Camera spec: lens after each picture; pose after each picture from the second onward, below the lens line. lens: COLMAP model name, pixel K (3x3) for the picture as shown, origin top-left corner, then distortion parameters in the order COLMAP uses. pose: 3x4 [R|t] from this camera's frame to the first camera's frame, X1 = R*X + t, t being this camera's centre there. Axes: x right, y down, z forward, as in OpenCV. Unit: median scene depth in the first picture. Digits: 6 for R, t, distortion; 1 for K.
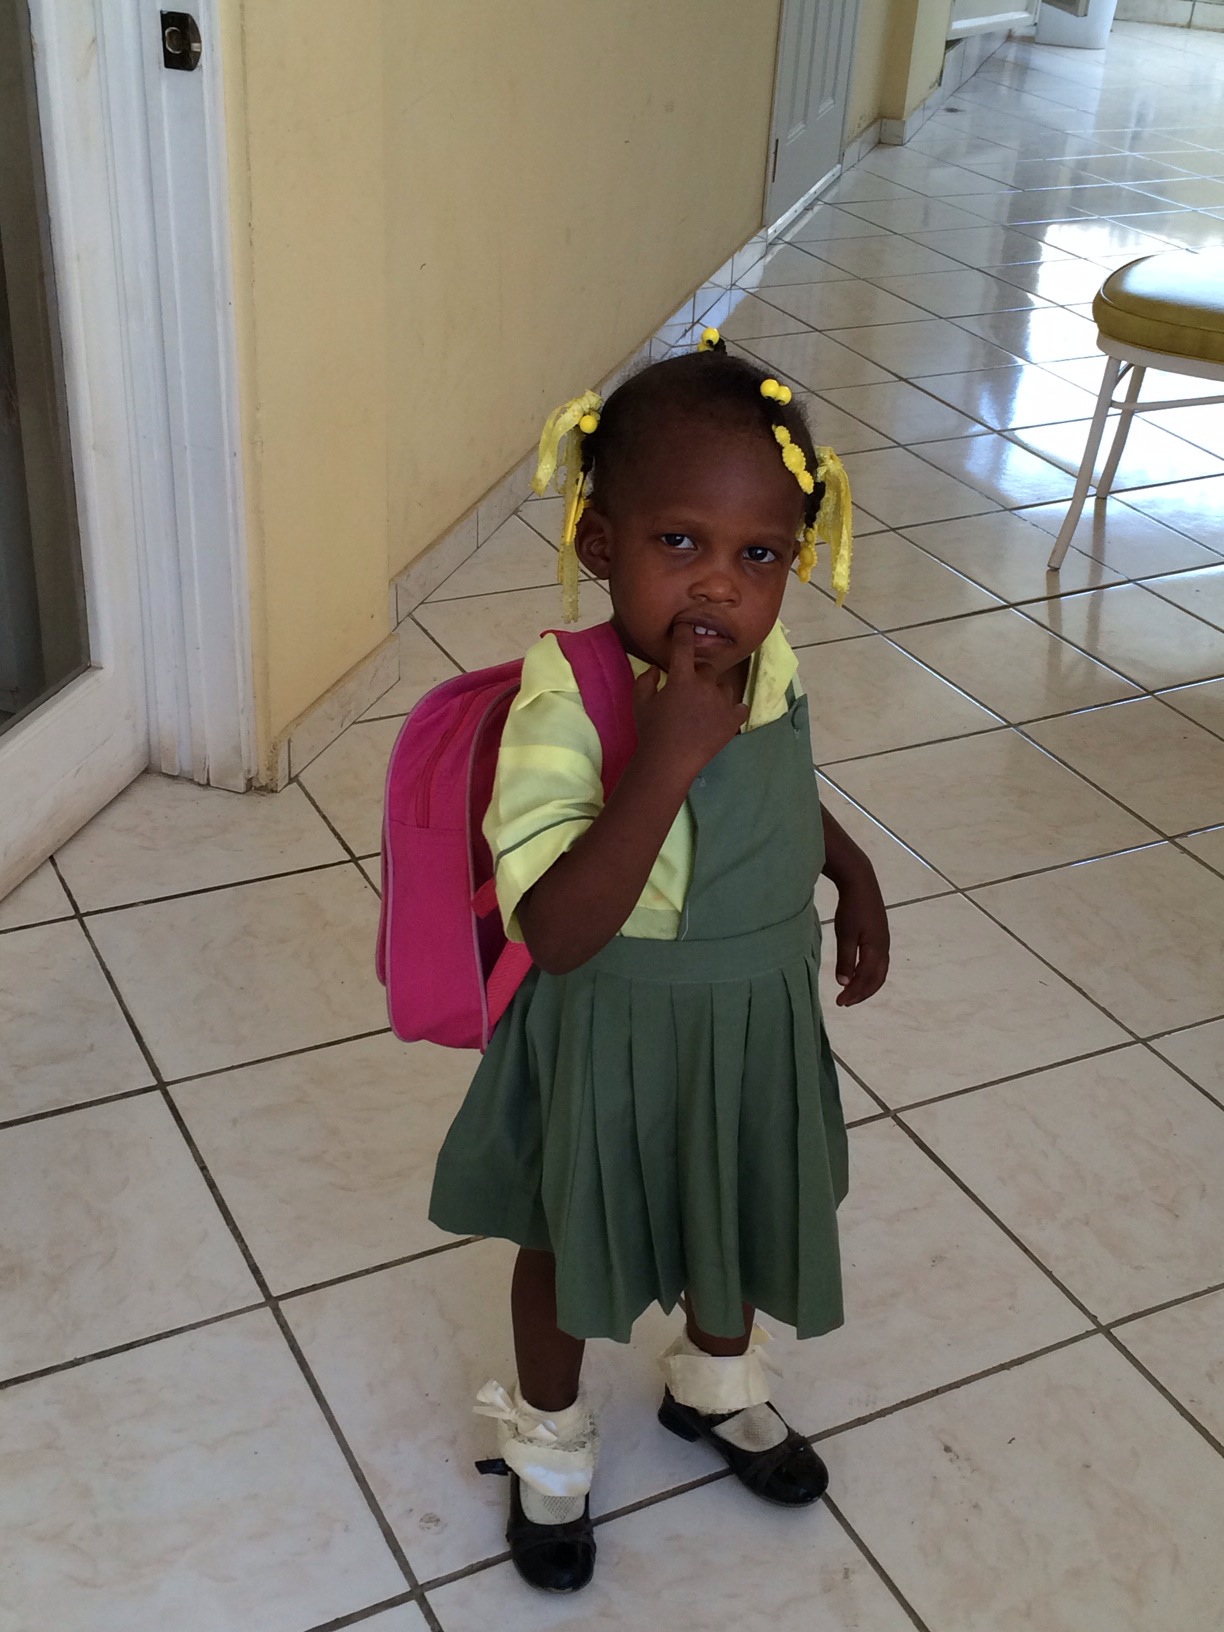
lens RADIAL K [[2036.4, 0, 604.5], [0, 2036.4, 830.5], [0, 0, 1]] dist [0.080567, 0.000000]
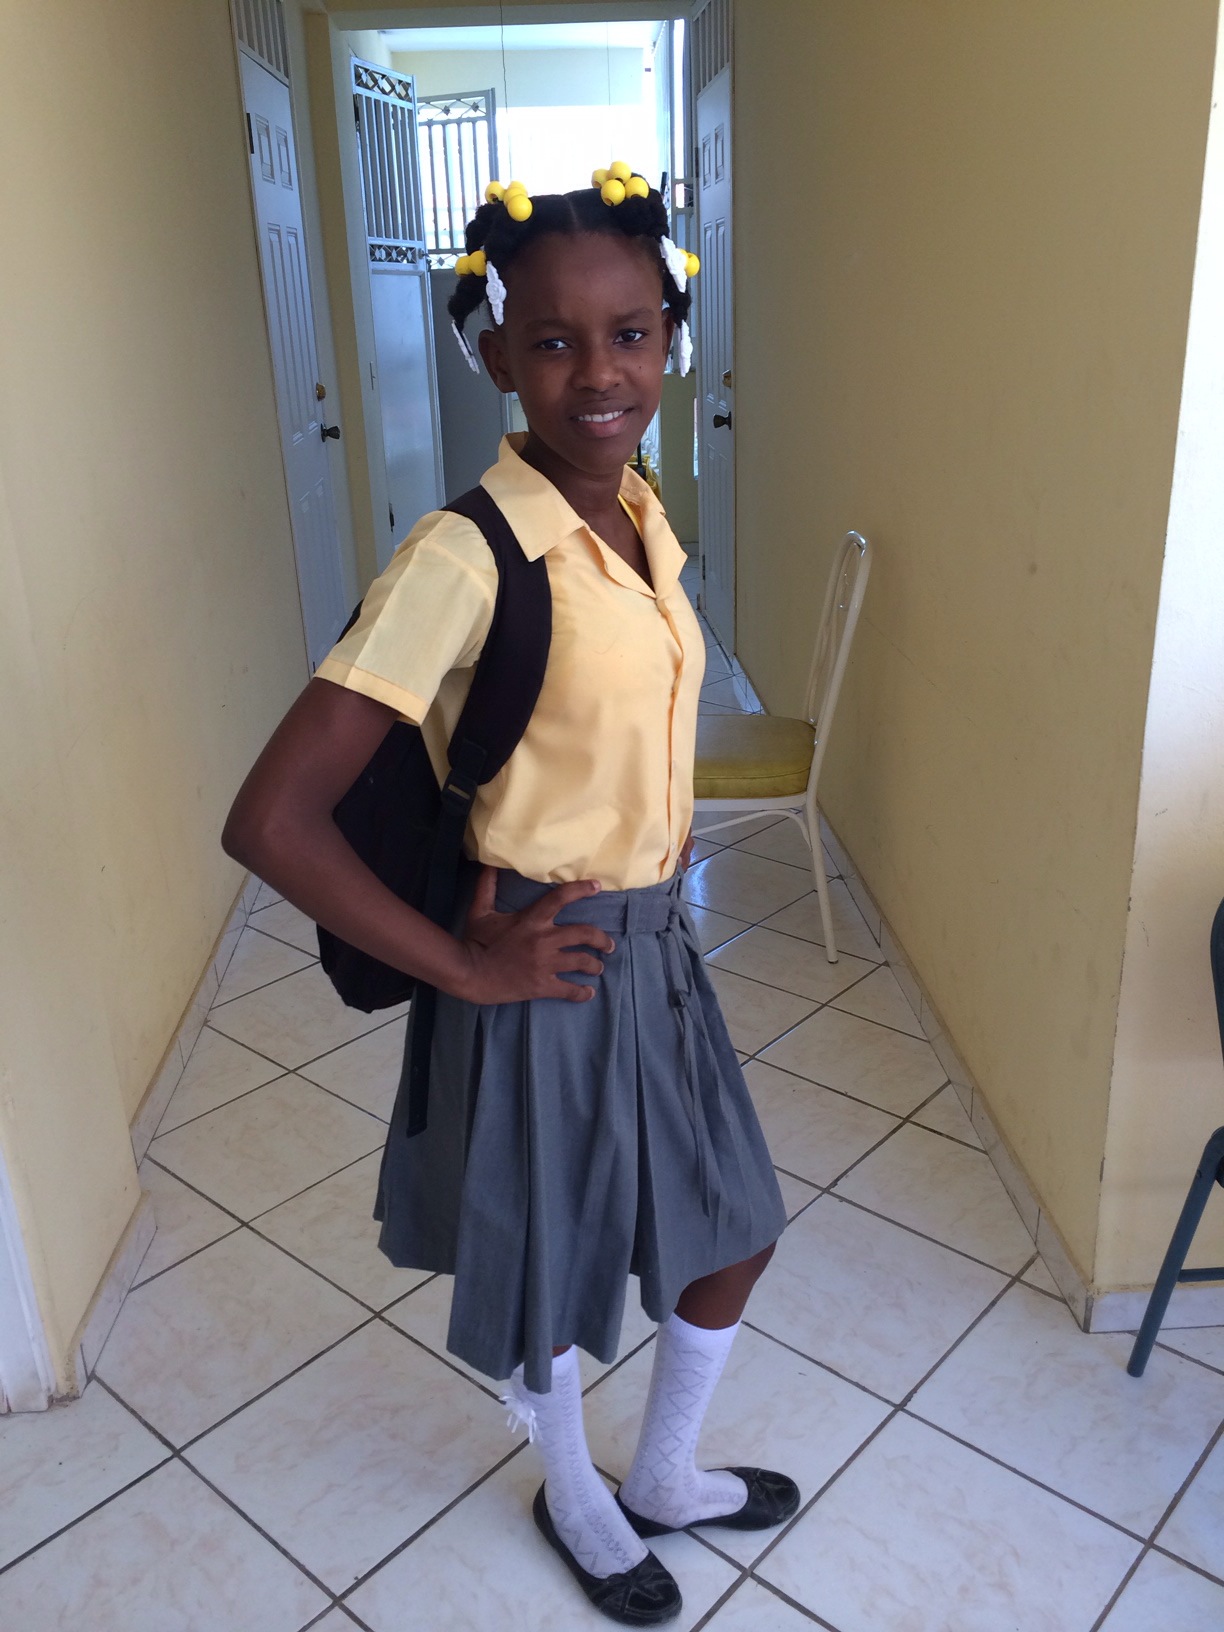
lens RADIAL K [[1436.7, 0, 610.4], [0, 1436.7, 832.4], [0, 0, 1]] dist [0.066845, -0.113356]
pose [[0.932767, -0.209257, 0.293525, -0.062286], [0.251082, 0.961406, -0.112496, -0.144276], [-0.258656, 0.178631, 0.949309, 0.160974]]
